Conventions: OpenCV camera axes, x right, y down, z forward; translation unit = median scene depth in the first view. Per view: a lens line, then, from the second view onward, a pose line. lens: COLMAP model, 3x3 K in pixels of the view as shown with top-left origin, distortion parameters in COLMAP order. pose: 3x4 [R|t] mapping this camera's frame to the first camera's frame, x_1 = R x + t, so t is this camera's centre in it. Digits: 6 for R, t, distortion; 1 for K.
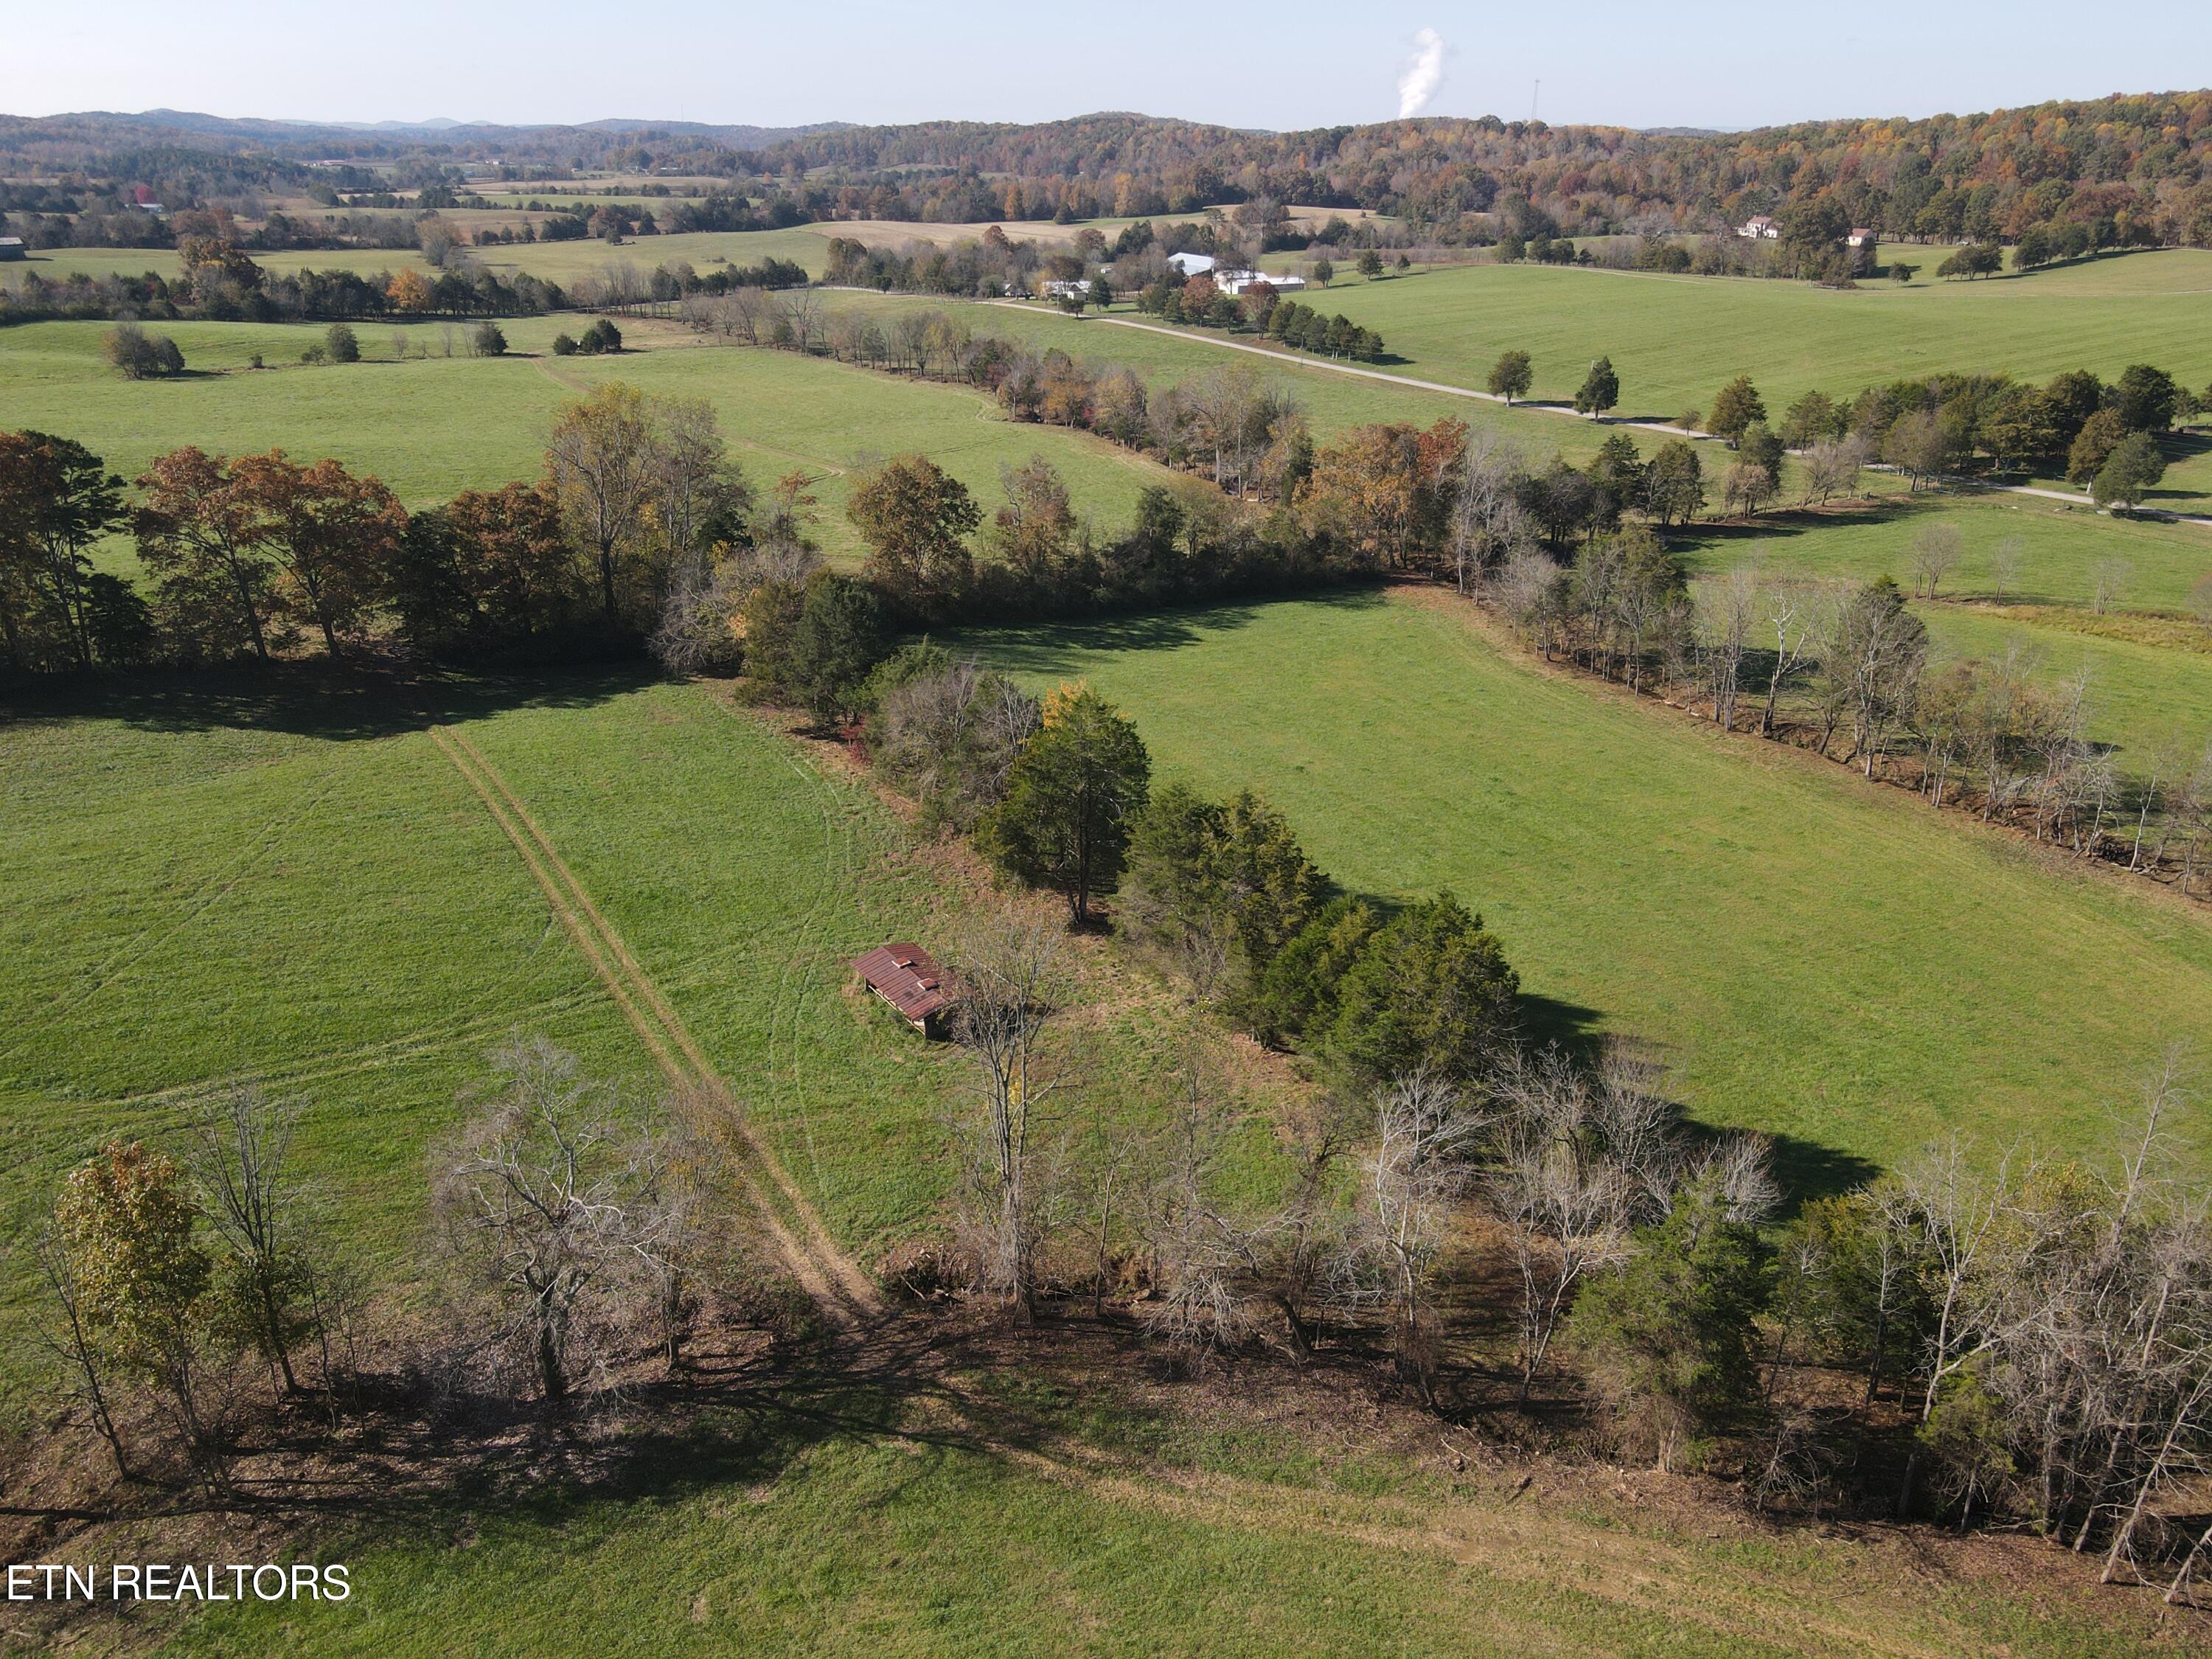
lens RADIAL K [[1637.4, 0, 1111.8], [0, 1637.4, 801.9], [0, 0, 1]] dist [0.012674, 0.005115]
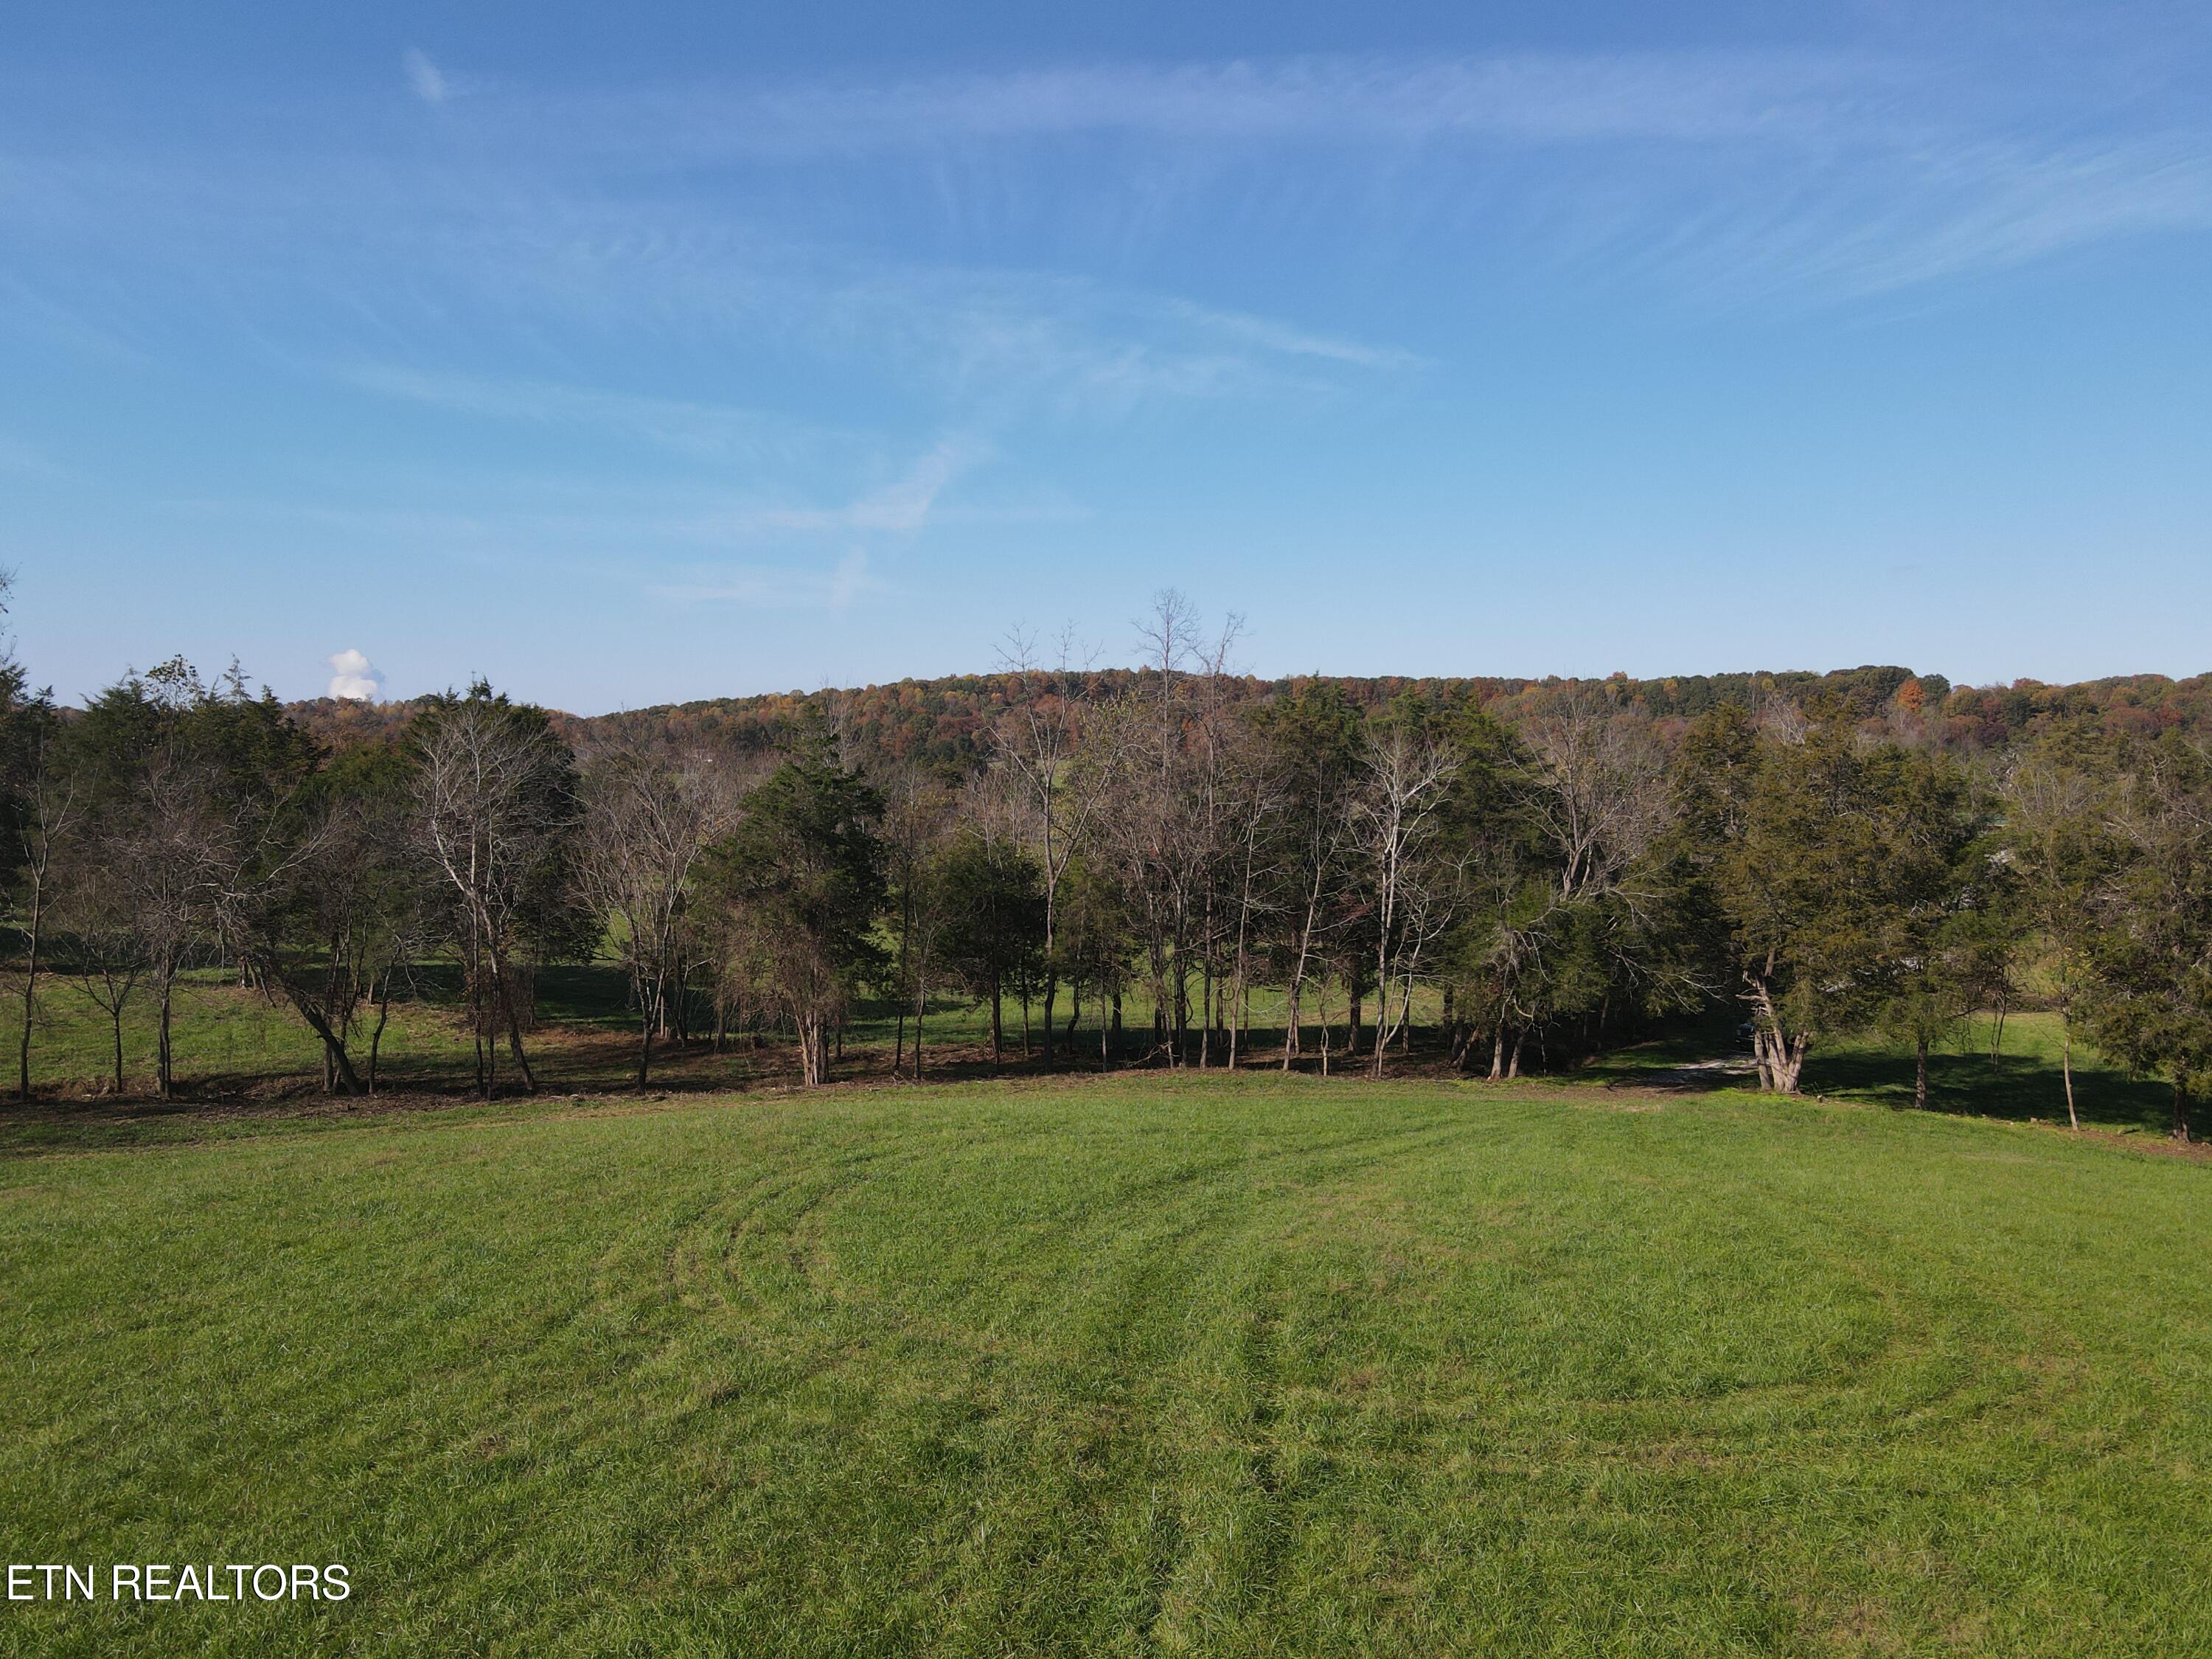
lens RADIAL K [[1620.9, 0, 1103.1], [0, 1620.9, 873.1], [0, 0, 1]] dist [0.022151, 0.006662]
pose [[0.823559, -0.034698, 0.566169, -0.005153], [0.208132, 0.946993, -0.244715, 0.110256], [-0.527667, 0.319375, 0.787126, 0.039895]]
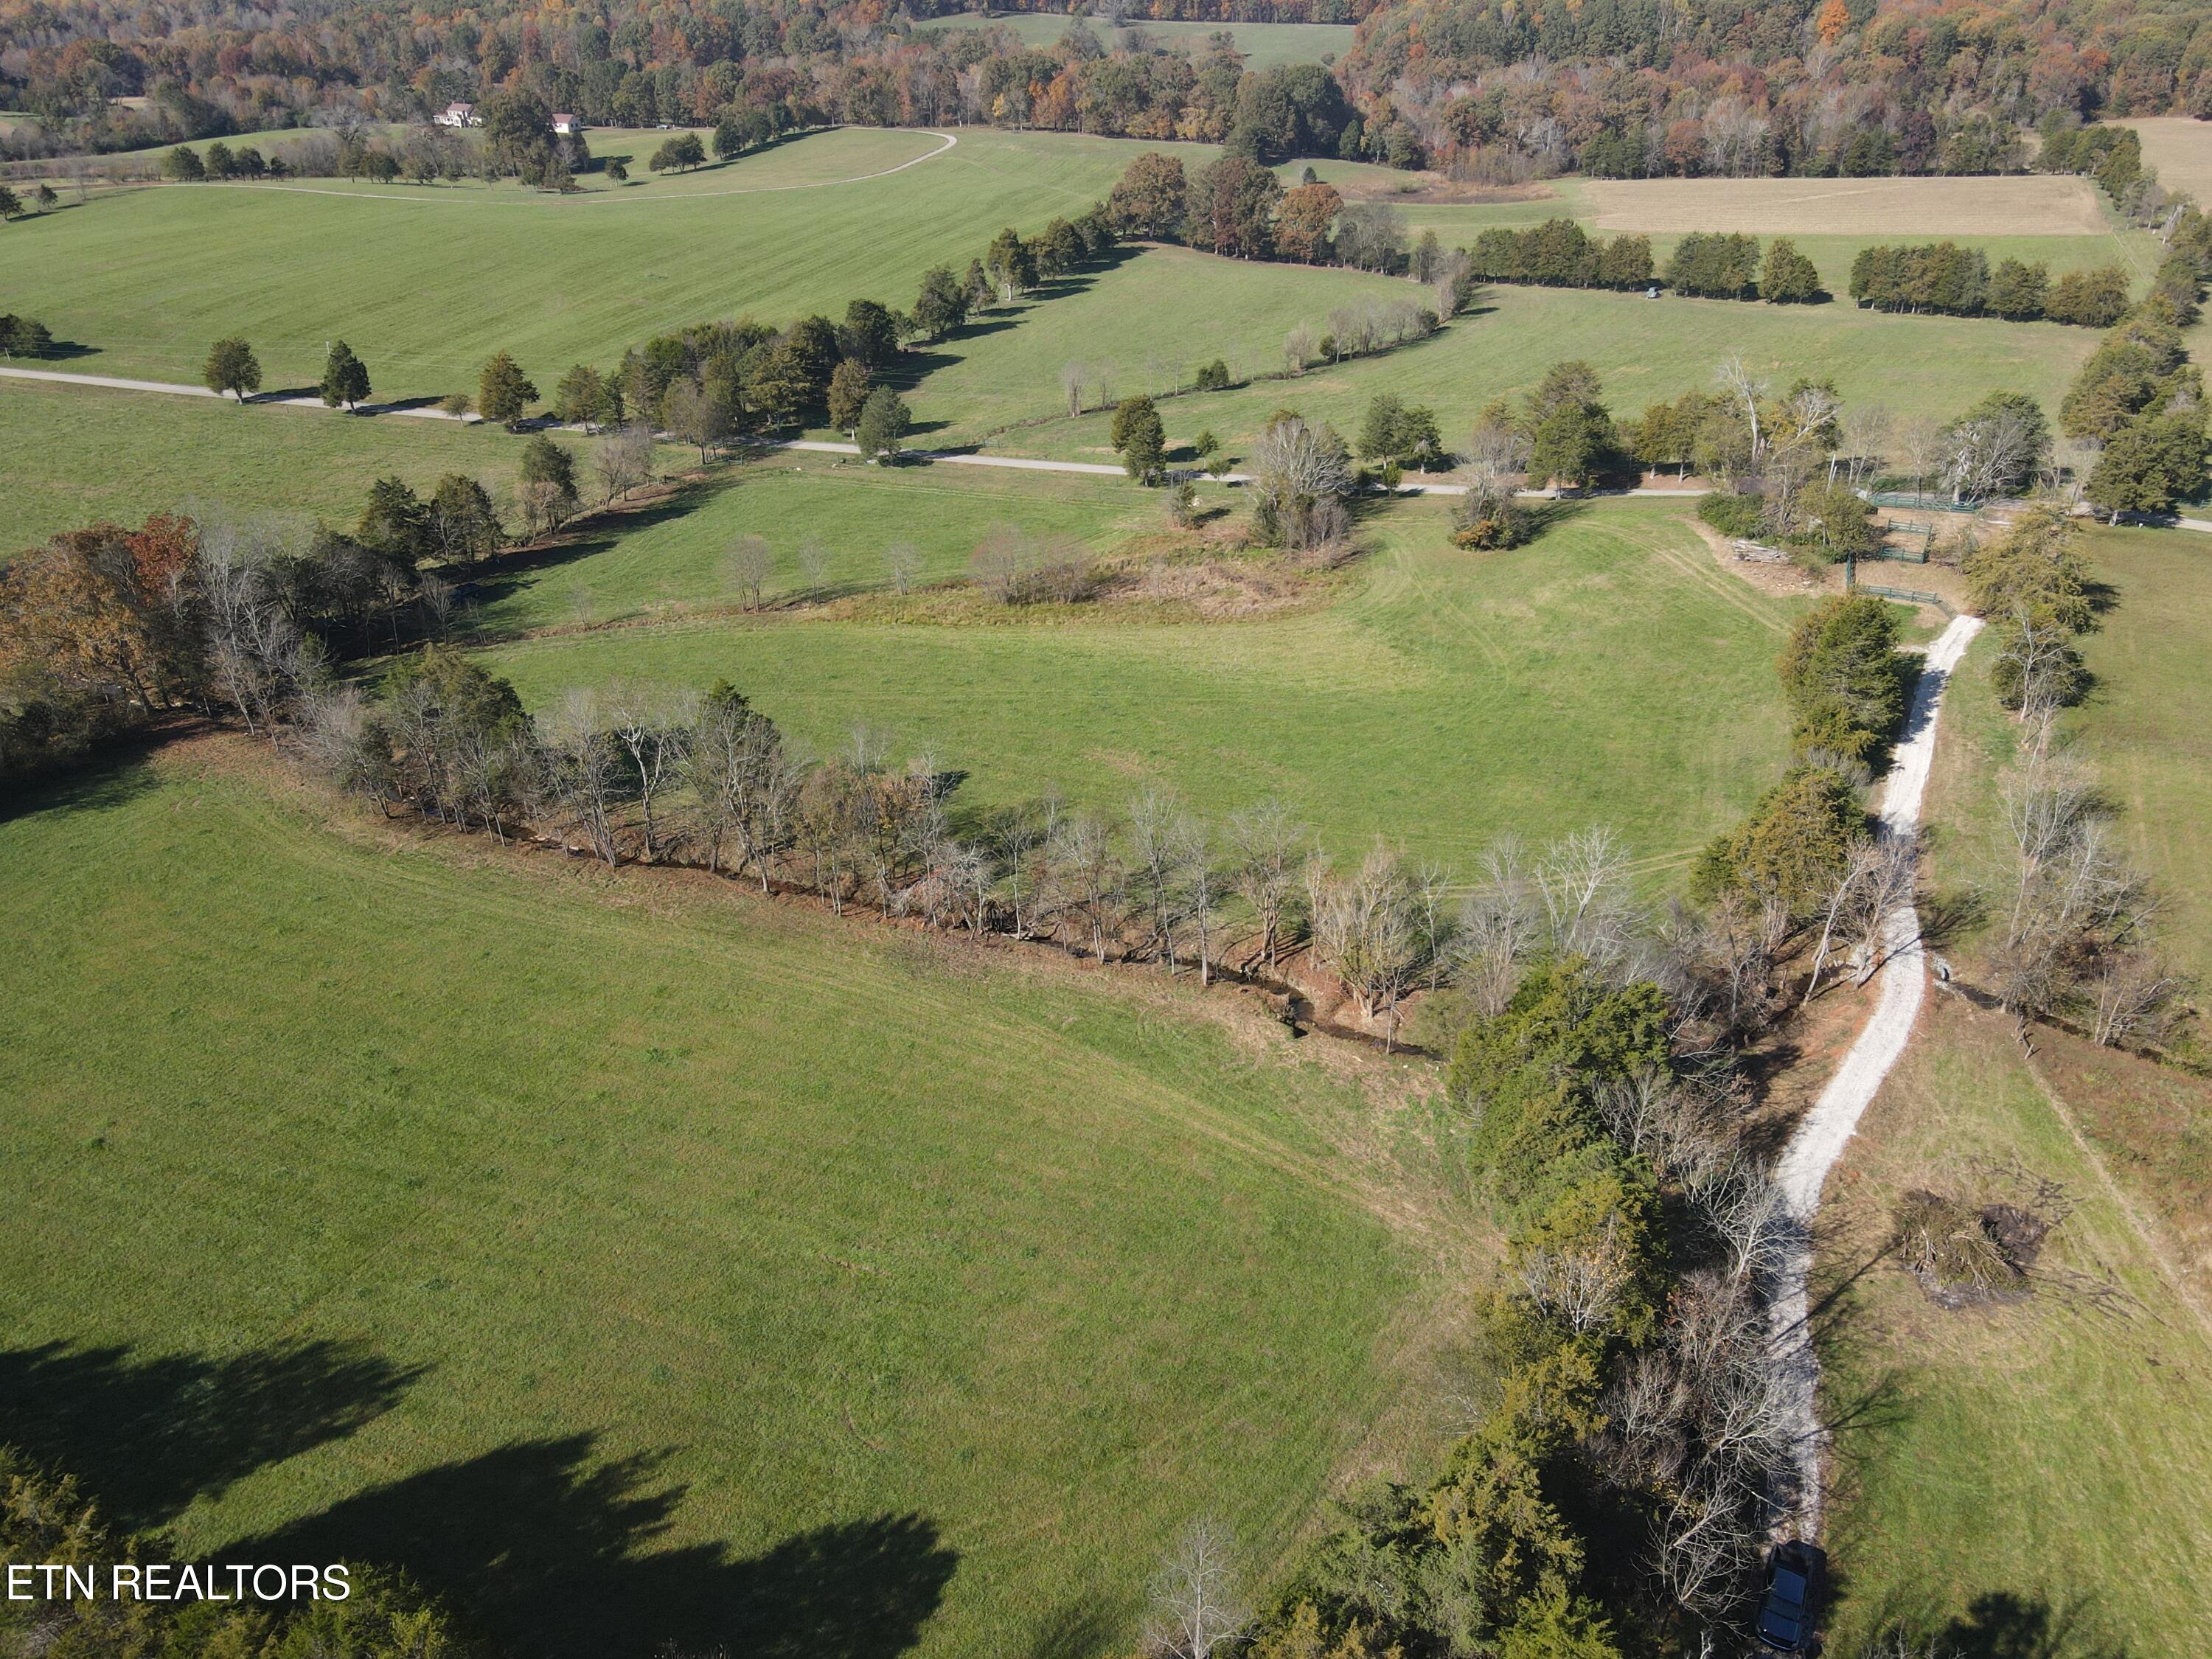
lens RADIAL K [[1618.1, 0, 1102.2], [0, 1618.1, 833.6], [0, 0, 1]] dist [-0.000351, 0.021206]
pose [[0.764014, -0.304729, 0.568702, 0.037446], [0.243726, 0.952438, 0.182917, -0.077582], [-0.597394, -0.001143, 0.801947, 0.057027]]
